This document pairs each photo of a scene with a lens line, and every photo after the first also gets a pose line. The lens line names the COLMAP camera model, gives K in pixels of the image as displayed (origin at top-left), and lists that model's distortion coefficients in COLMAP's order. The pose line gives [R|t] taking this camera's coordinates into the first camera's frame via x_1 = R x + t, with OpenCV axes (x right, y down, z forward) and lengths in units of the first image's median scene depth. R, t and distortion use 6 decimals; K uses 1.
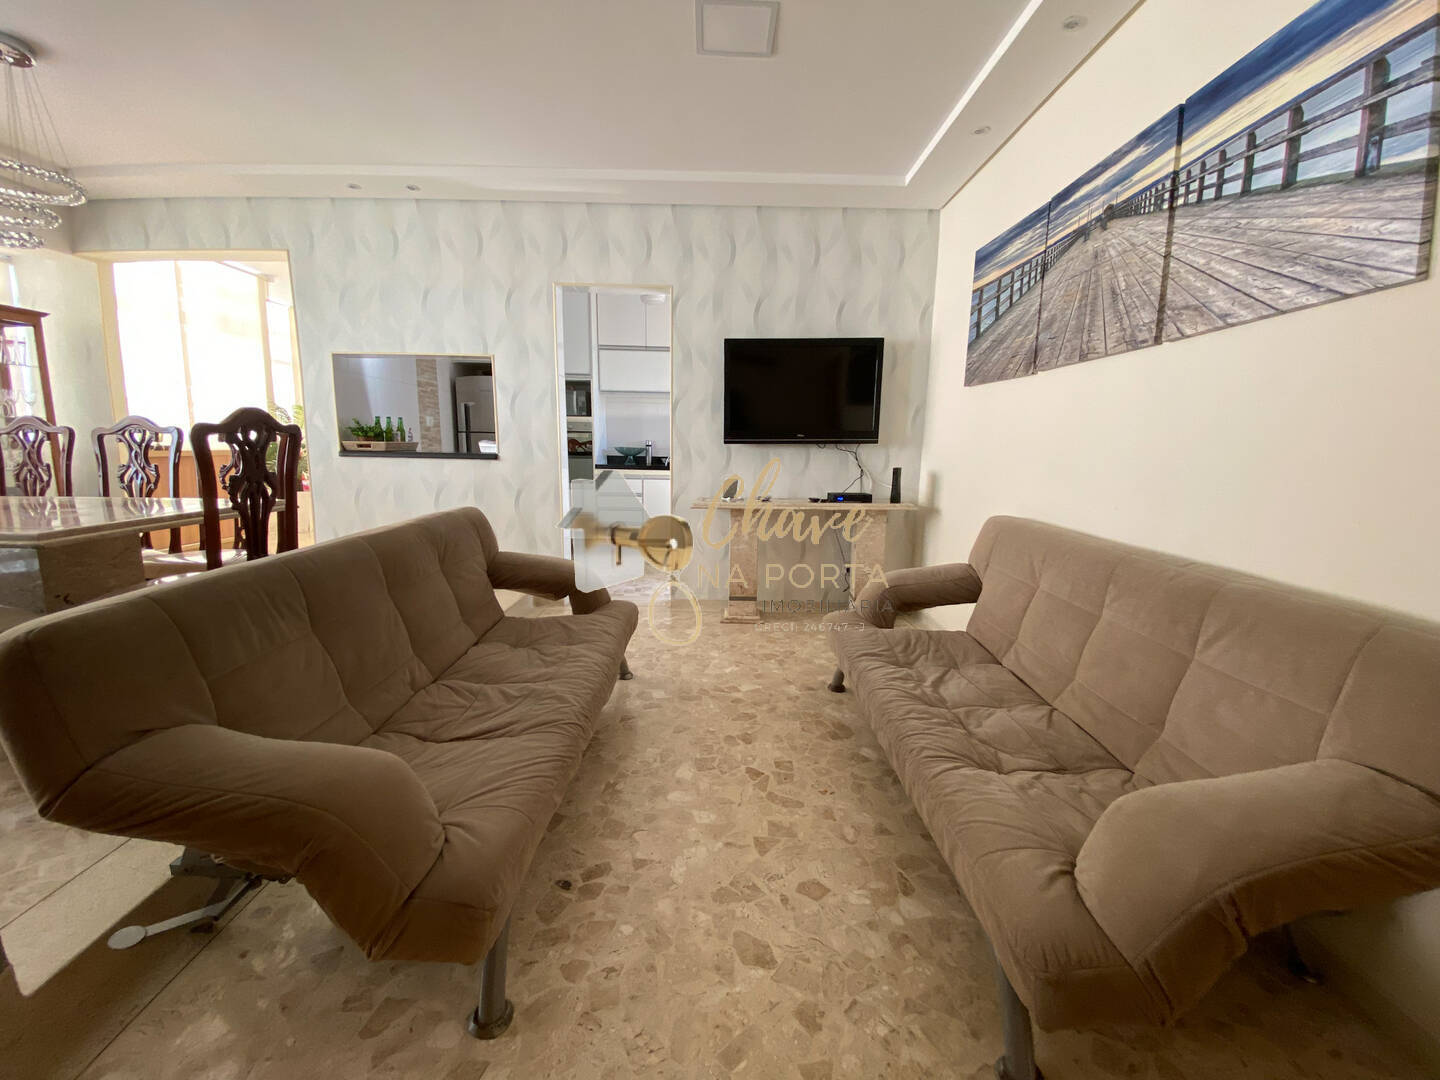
lens RADIAL K [[592.1, 0, 720.1], [0, 592.1, 532.0], [0, 0, 1]] dist [-0.001089, -0.000207]
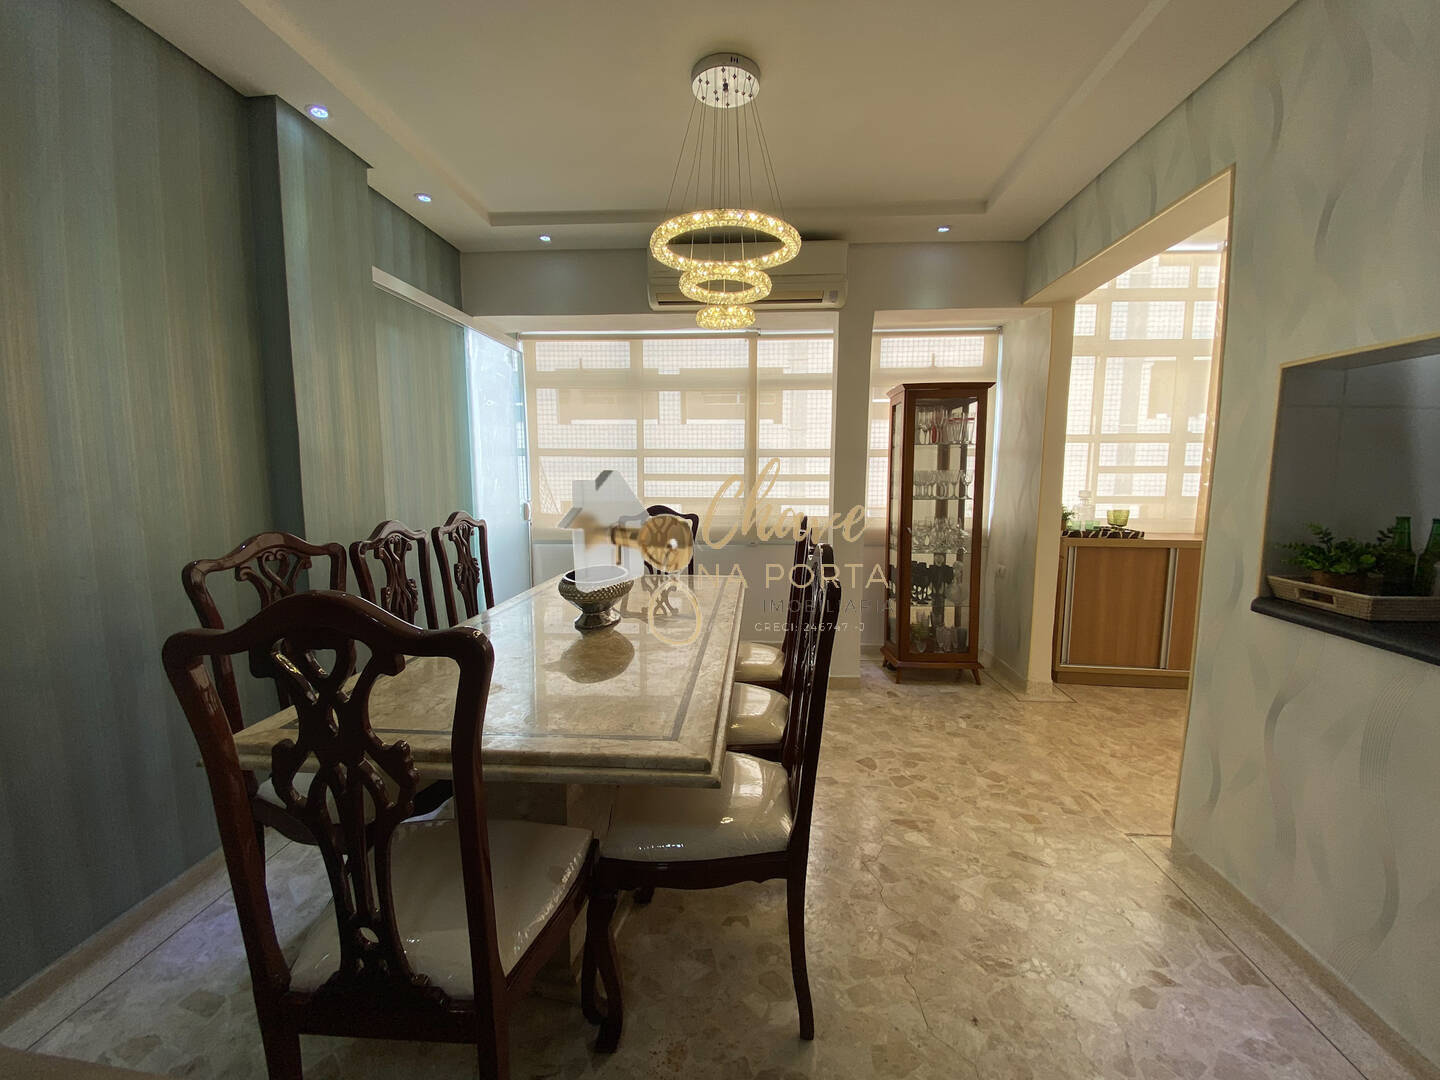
lens RADIAL K [[592.1, 0, 723.7], [0, 592.1, 540.2], [0, 0, 1]] dist [-0.001089, -0.000207]
pose [[-0.058722, 0.106012, -0.992629, -0.202447], [-0.155175, 0.981290, 0.113980, -0.166948], [0.986140, 0.160725, -0.041173, 0.634952]]
